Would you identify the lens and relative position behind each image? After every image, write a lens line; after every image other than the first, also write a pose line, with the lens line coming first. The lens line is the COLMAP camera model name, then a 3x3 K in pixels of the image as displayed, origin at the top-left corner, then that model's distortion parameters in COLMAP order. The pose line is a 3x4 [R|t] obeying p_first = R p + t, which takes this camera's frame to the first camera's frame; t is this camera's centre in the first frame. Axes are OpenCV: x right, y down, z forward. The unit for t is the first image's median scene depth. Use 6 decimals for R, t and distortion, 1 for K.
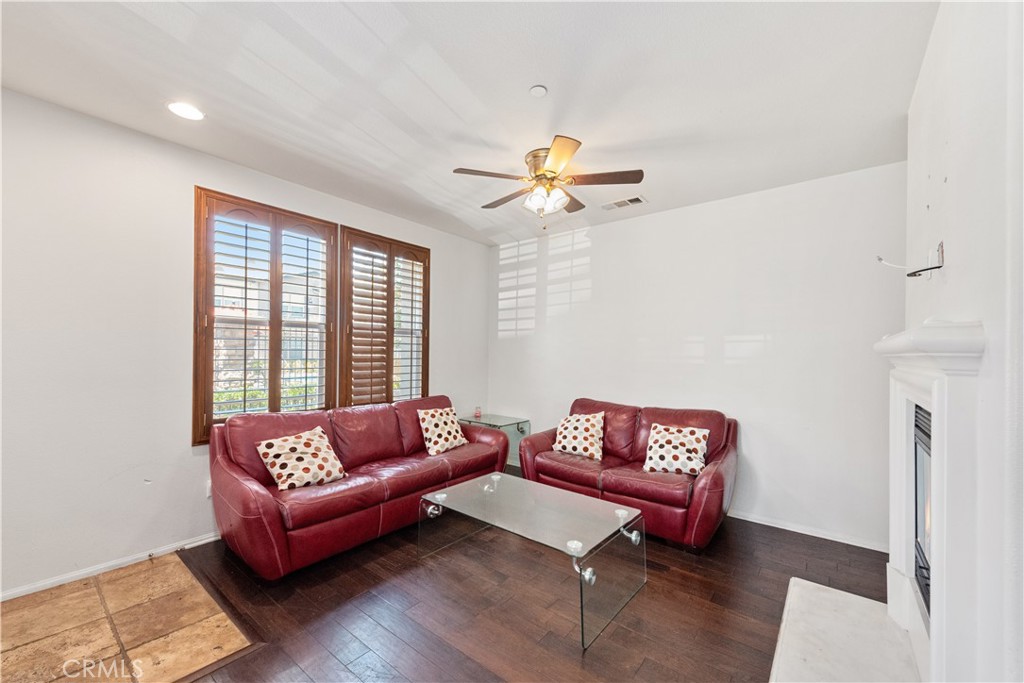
lens RADIAL K [[402.7, 0, 505.8], [0, 402.7, 351.5], [0, 0, 1]] dist [0.021058, -0.000467]
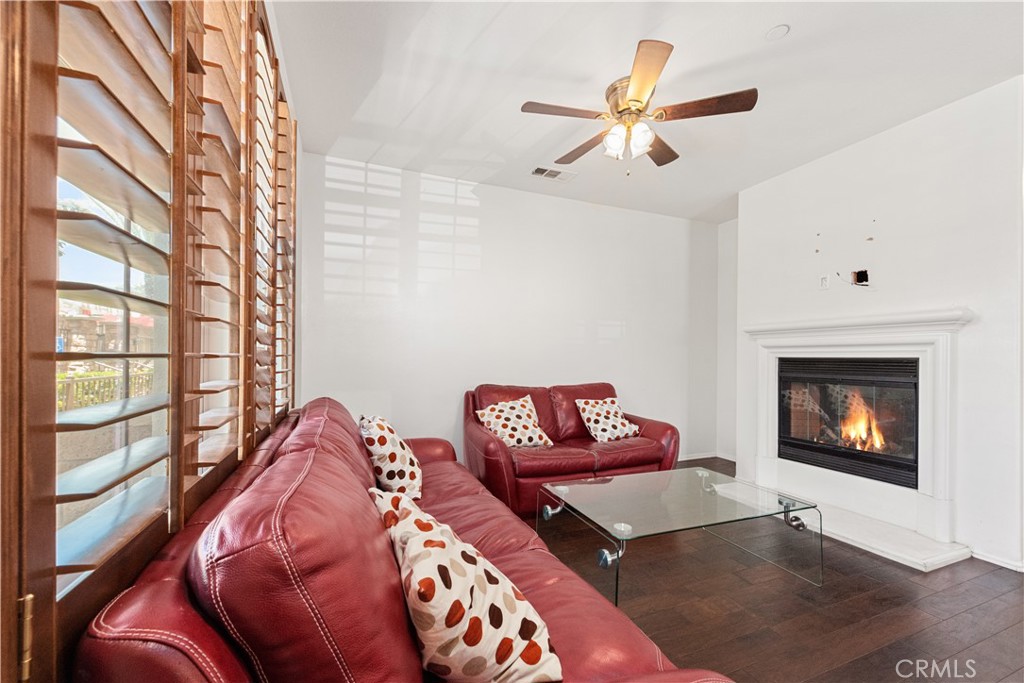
lens RADIAL K [[402.7, 0, 505.8], [0, 402.7, 351.5], [0, 0, 1]] dist [0.021058, -0.000467]
pose [[0.489239, 0.001286, 0.872149, -0.598987], [-0.009243, 0.999950, 0.003711, 0.049995], [-0.872101, -0.009876, 0.489227, 0.623409]]
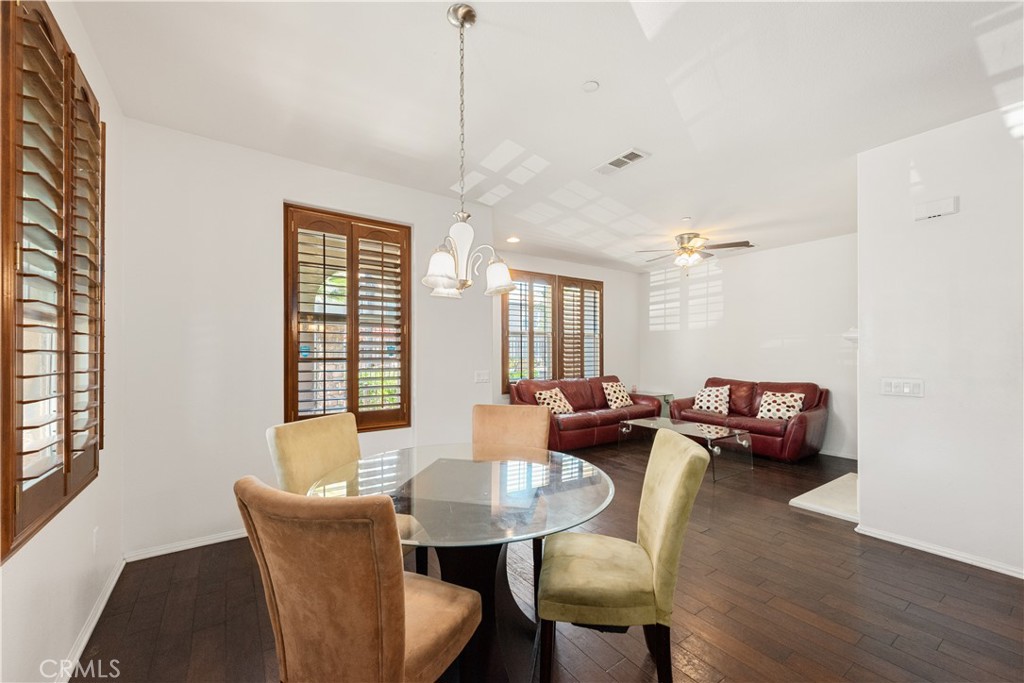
lens RADIAL K [[402.7, 0, 505.8], [0, 402.7, 351.5], [0, 0, 1]] dist [0.021058, -0.000467]
pose [[0.957435, -0.012781, -0.288365, -0.123963], [0.012933, 0.999915, -0.001377, 0.015122], [0.288358, -0.002411, 0.957520, -0.720825]]
